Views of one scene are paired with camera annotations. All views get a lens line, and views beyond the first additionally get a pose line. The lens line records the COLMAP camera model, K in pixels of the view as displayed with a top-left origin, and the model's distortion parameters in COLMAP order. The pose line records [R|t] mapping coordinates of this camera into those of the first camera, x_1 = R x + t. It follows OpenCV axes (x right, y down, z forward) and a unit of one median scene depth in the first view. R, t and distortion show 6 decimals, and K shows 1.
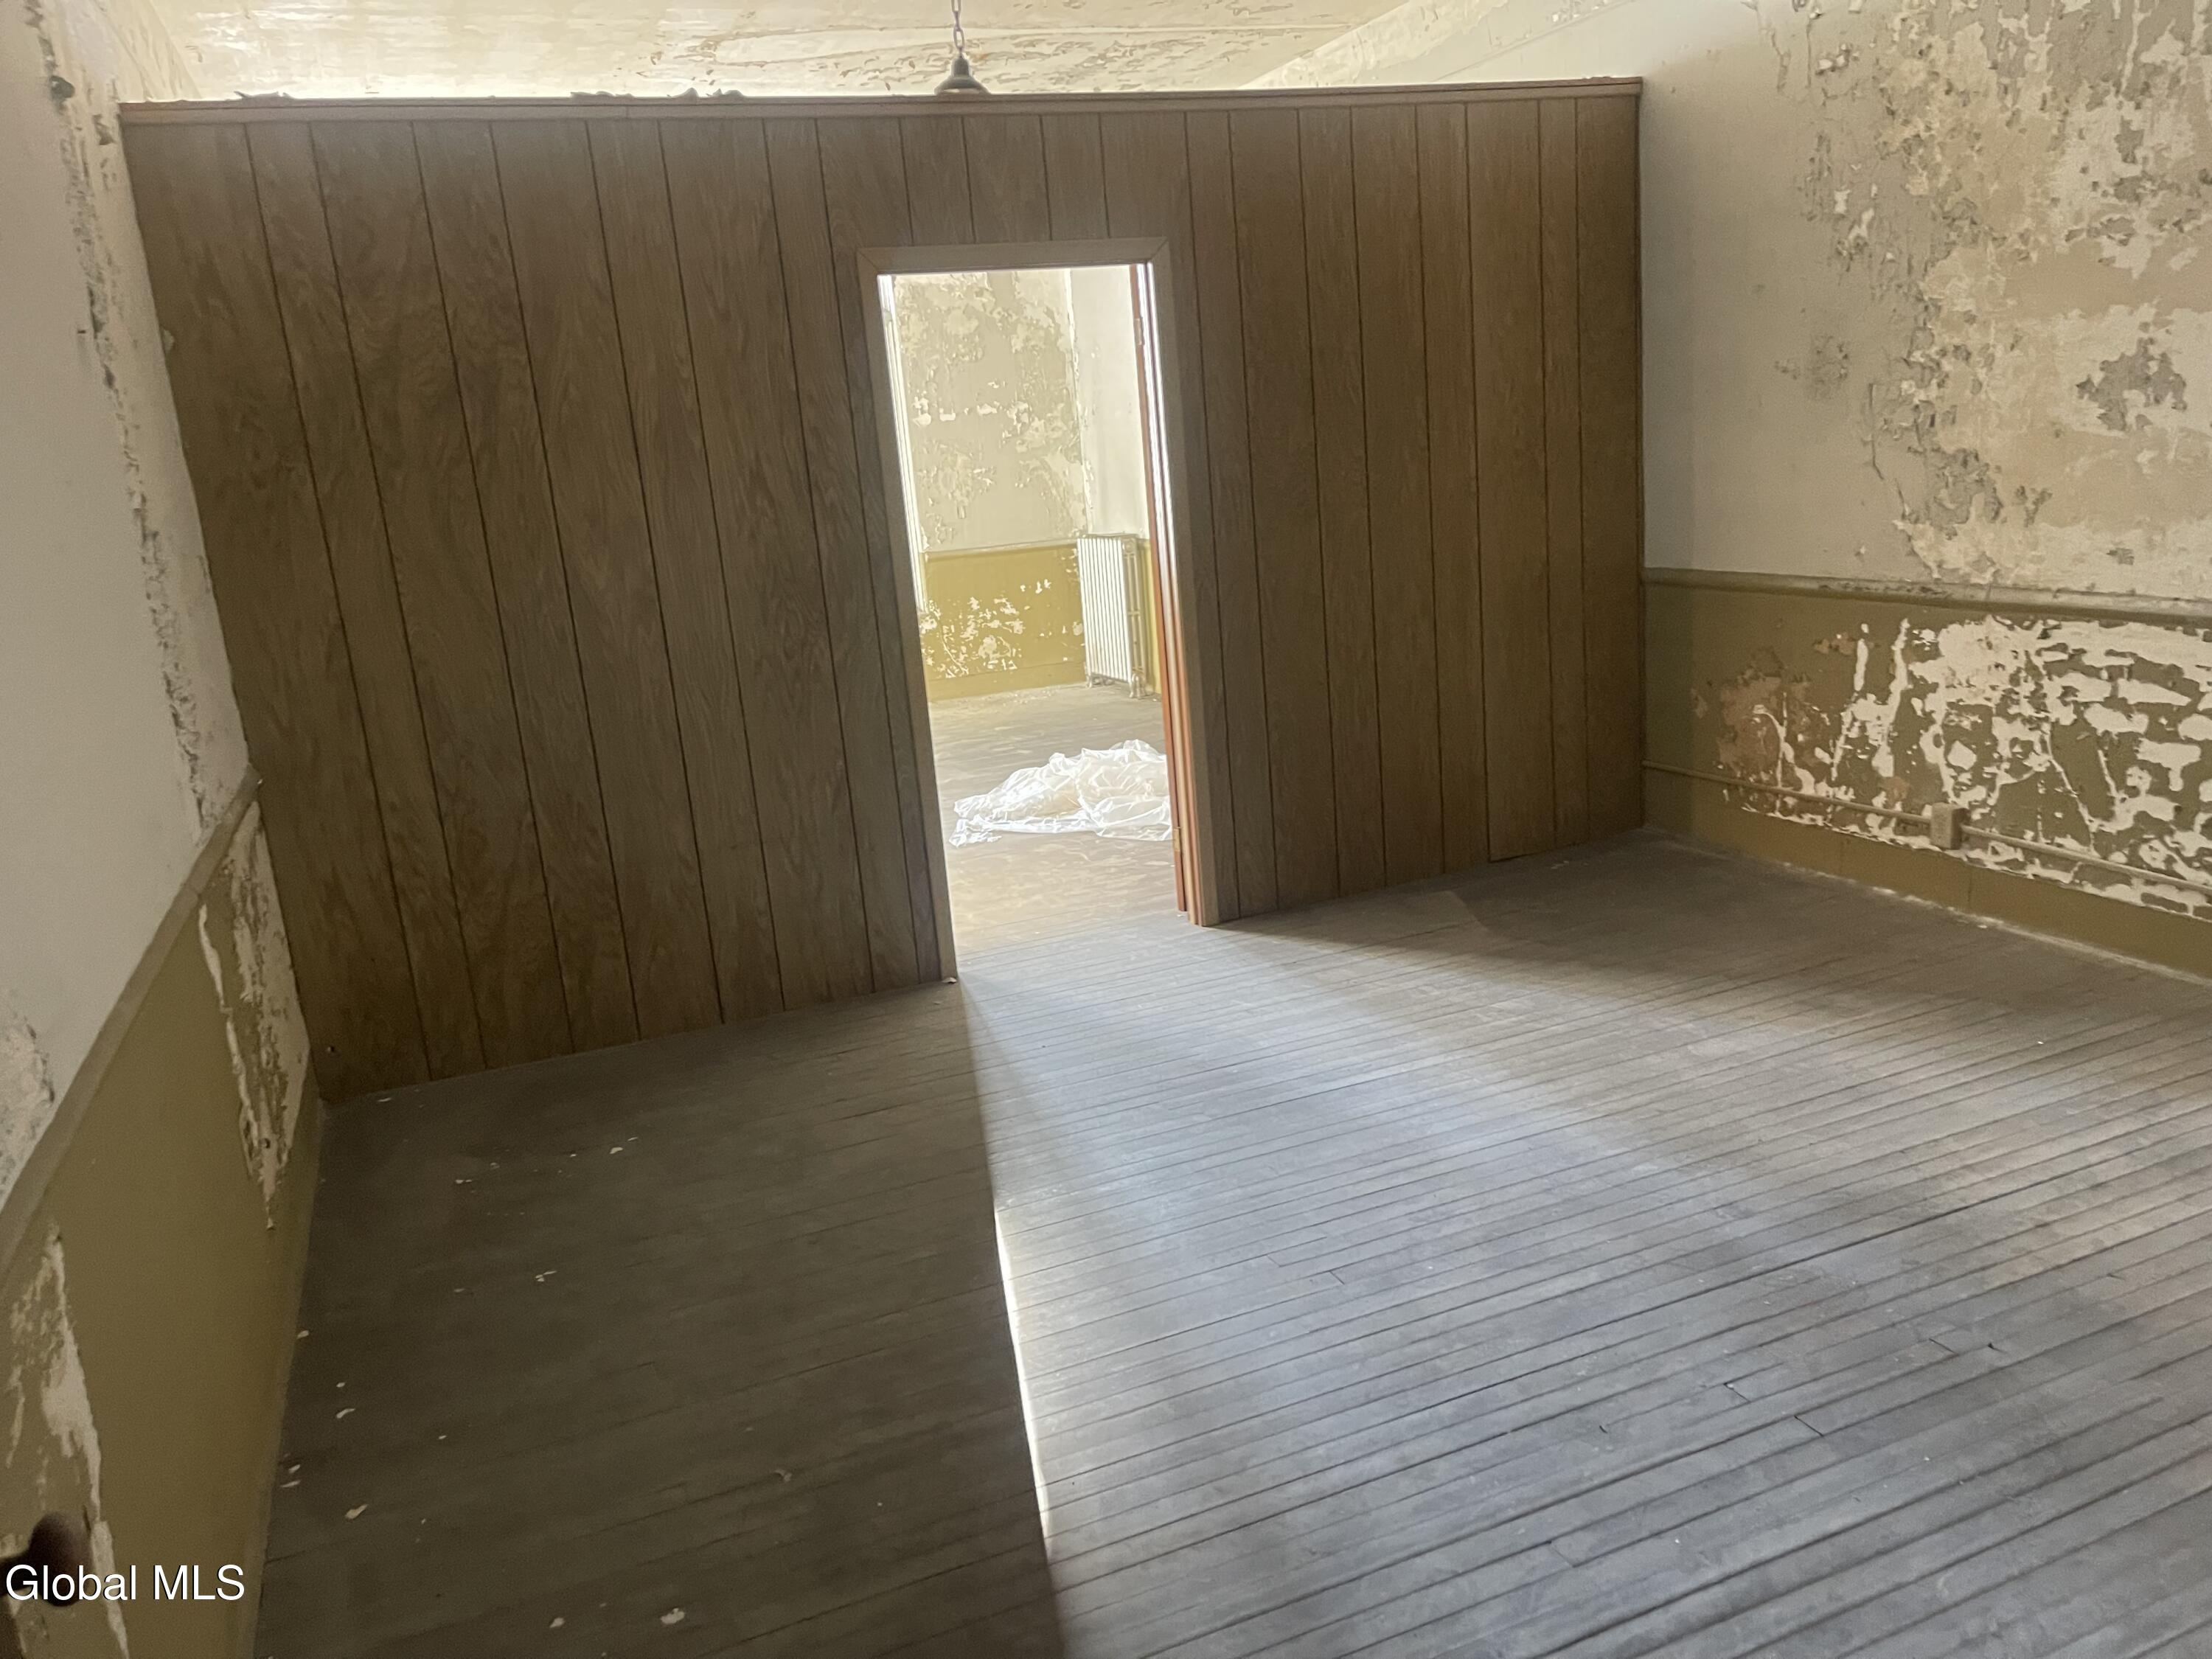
lens RADIAL K [[1667.1, 0, 1111.4], [0, 1667.1, 831.2], [0, 0, 1]] dist [0.068142, -0.071275]
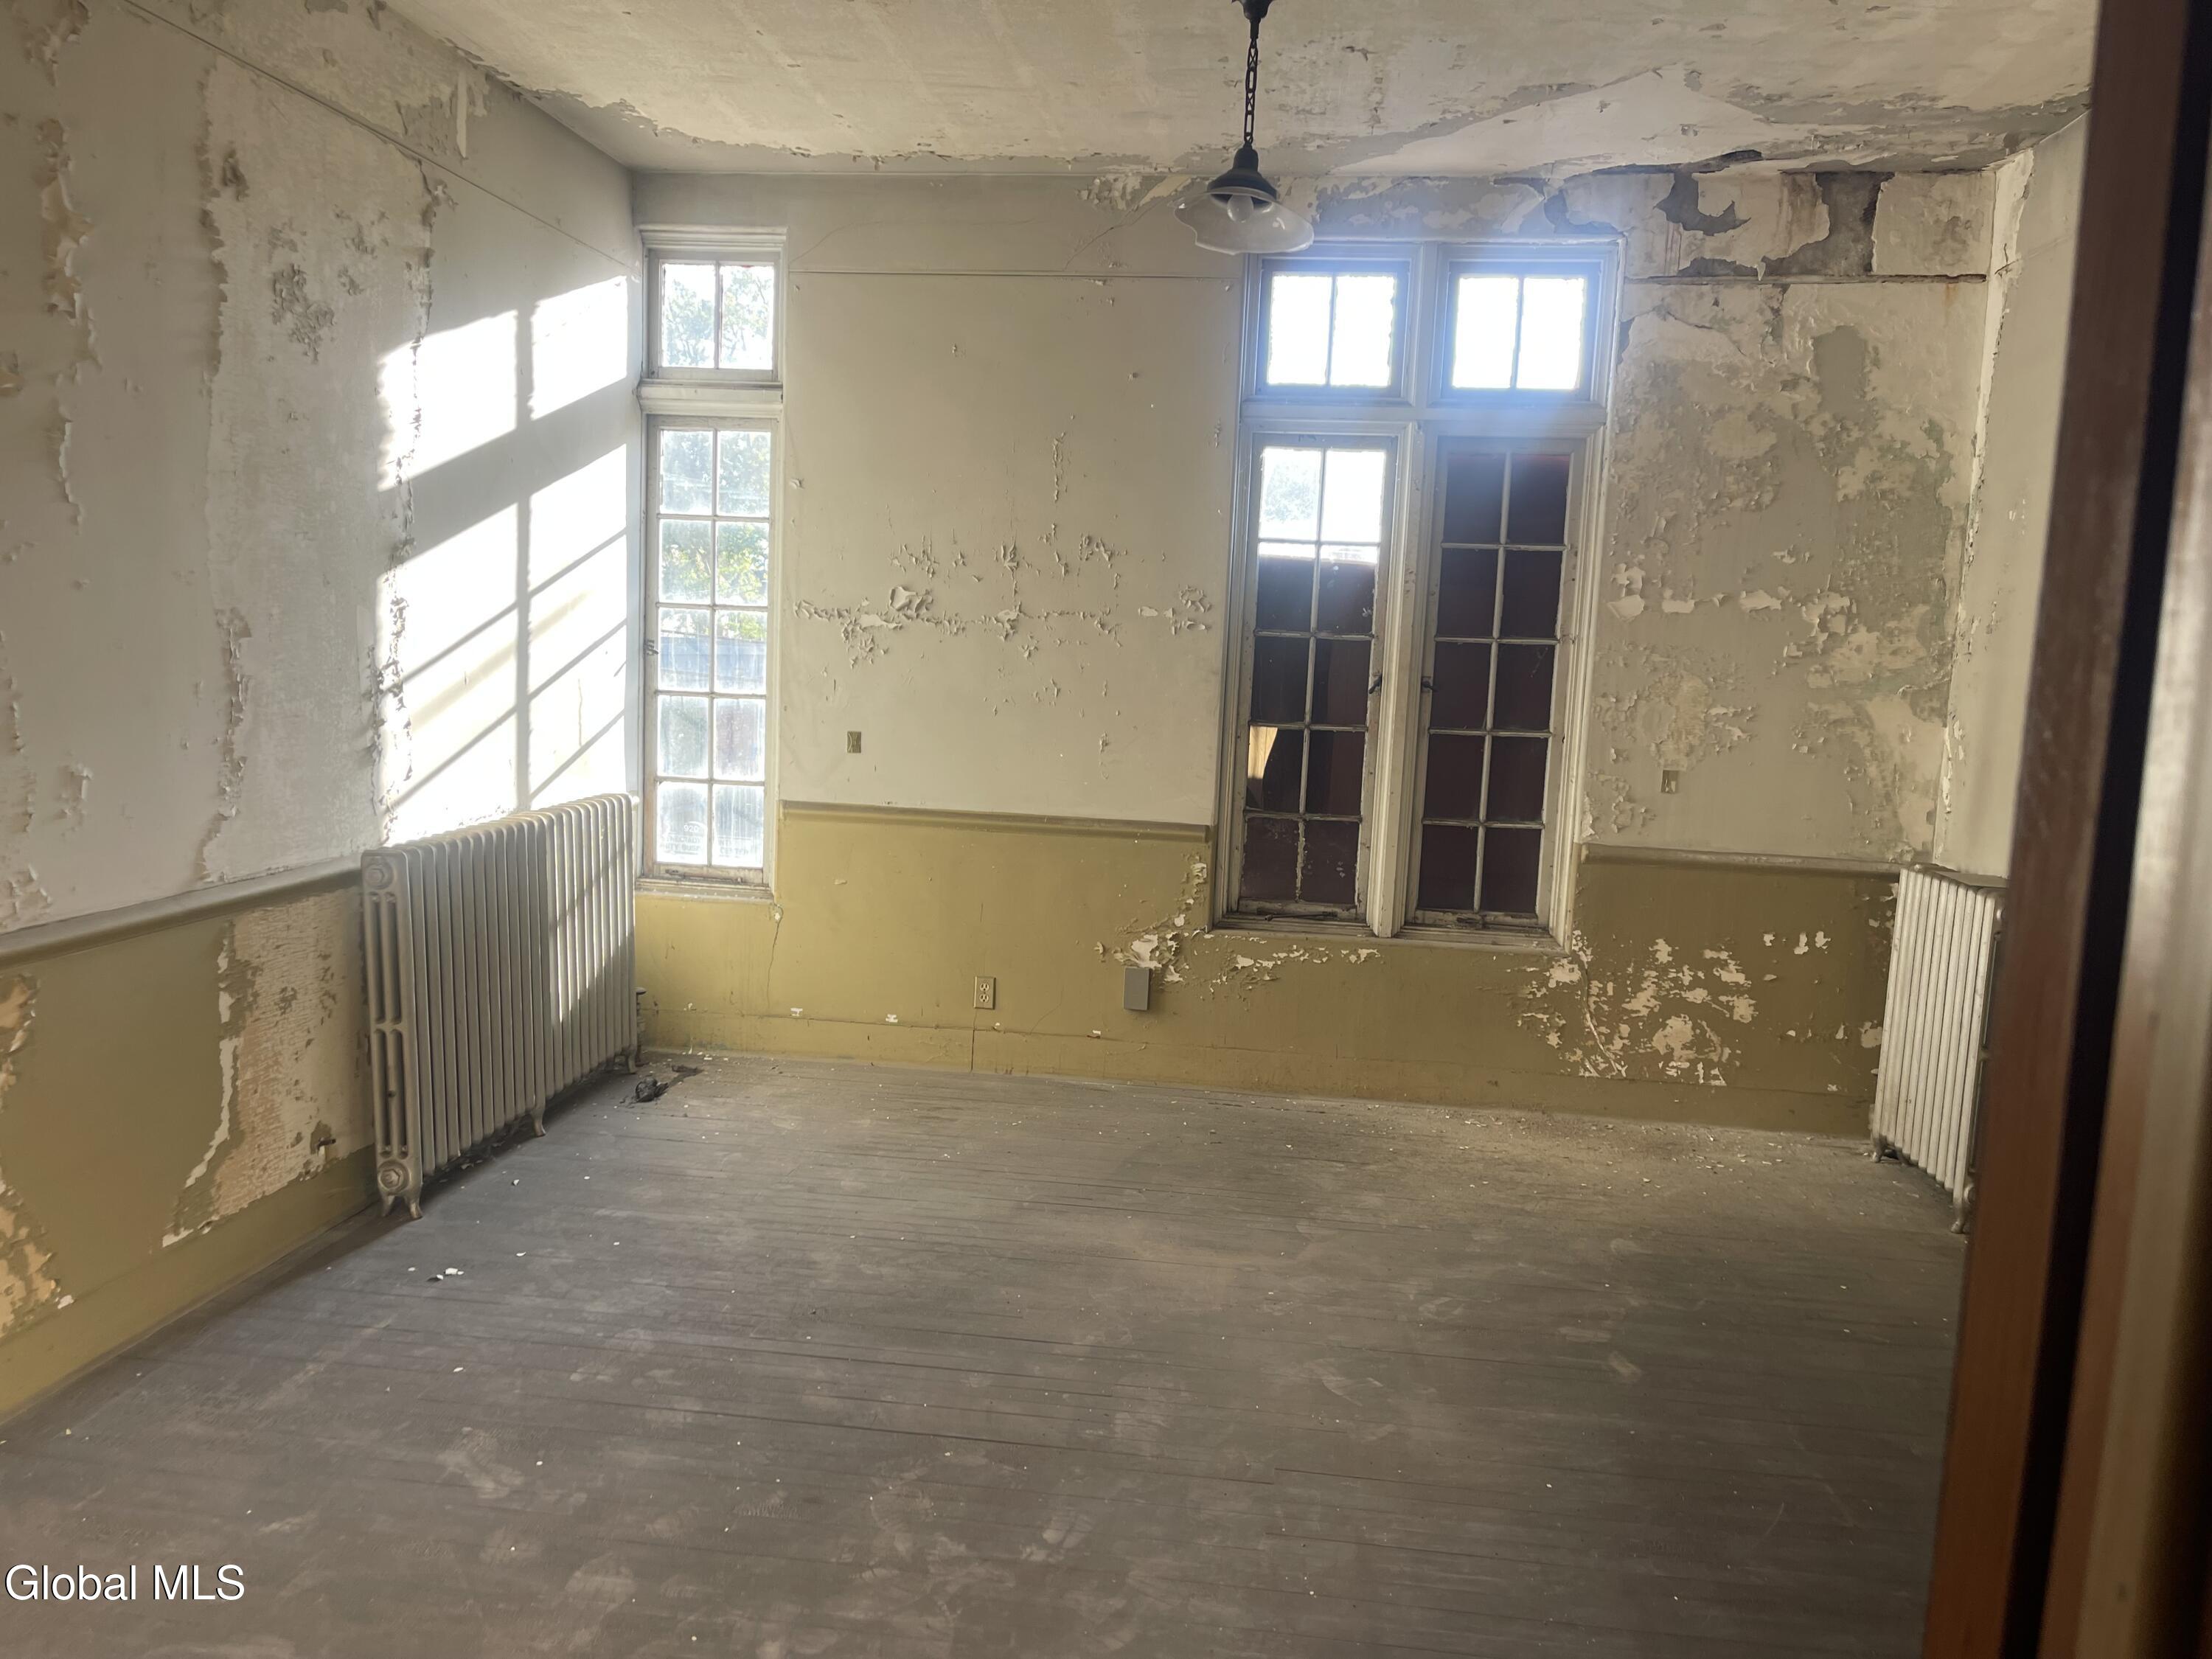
lens RADIAL K [[1667.1, 0, 1099.3], [0, 1667.1, 835.9], [0, 0, 1]] dist [0.068142, -0.071275]
pose [[0.863339, 0.179885, -0.471474, 0.008444], [-0.221024, 0.974715, -0.032837, -0.115183], [0.453646, 0.132556, 0.881269, 0.444375]]
